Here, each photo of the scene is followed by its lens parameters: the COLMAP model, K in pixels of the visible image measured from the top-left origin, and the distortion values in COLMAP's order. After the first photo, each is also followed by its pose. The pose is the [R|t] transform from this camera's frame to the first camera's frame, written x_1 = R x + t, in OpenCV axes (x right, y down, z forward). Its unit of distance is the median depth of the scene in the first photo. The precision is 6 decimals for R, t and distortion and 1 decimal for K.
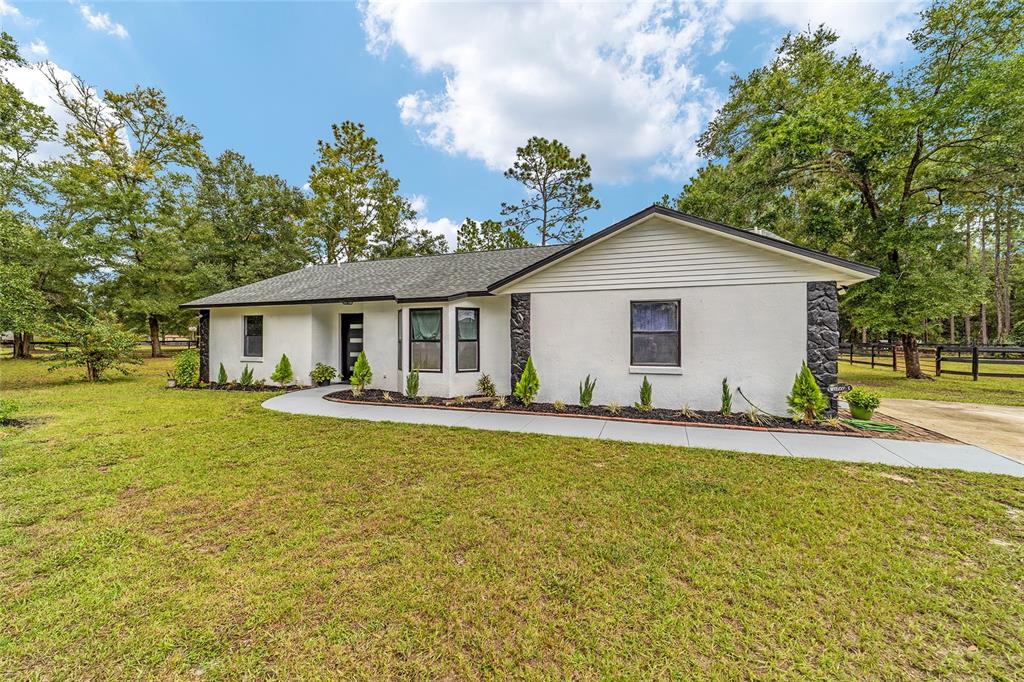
lens RADIAL K [[393.1, 0, 509.3], [0, 393.1, 337.6], [0, 0, 1]] dist [-0.017327, 0.009354]
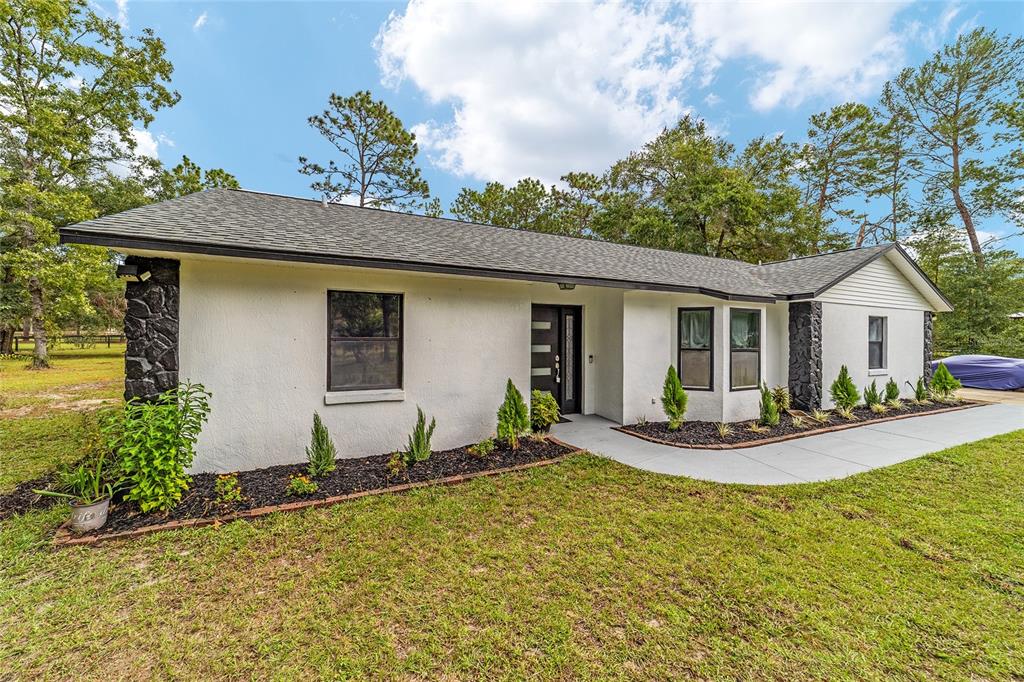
lens RADIAL K [[393.1, 0, 509.3], [0, 393.1, 337.6], [0, 0, 1]] dist [-0.017327, 0.009354]
pose [[0.712207, 0.008310, 0.701920, -1.103014], [-0.013176, 0.999912, 0.001531, -0.012491], [-0.701845, -0.010339, 0.712254, 0.782256]]
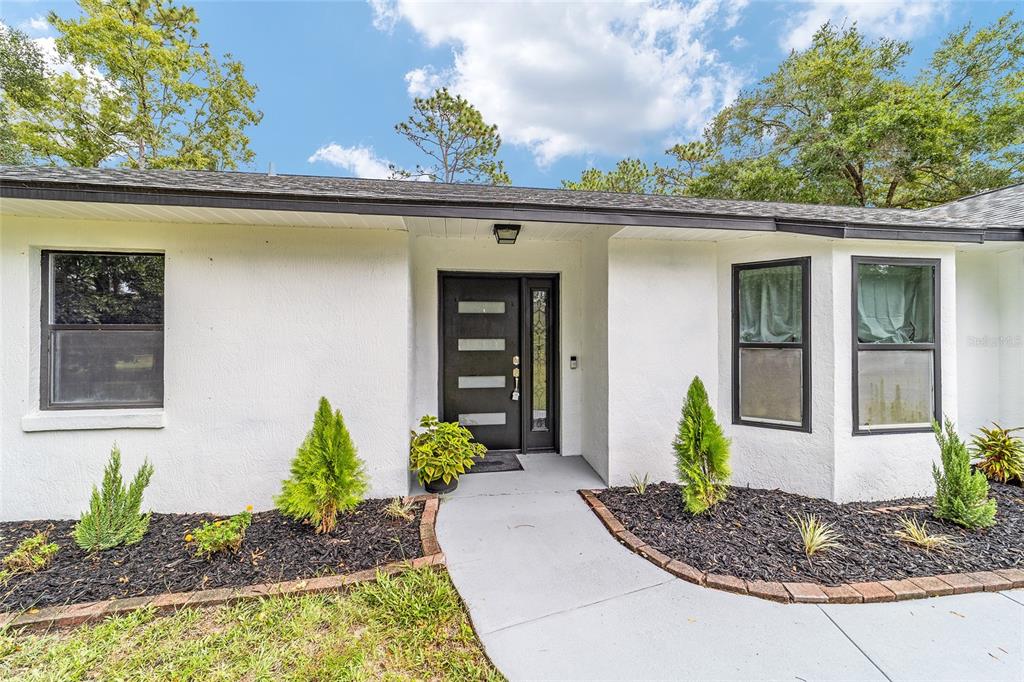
lens RADIAL K [[393.1, 0, 509.3], [0, 393.1, 337.6], [0, 0, 1]] dist [-0.017327, 0.009354]
pose [[0.887933, 0.004159, 0.459955, -0.701316], [-0.004784, 0.999989, 0.000193, 0.000666], [-0.459949, -0.002372, 0.887942, 0.851544]]
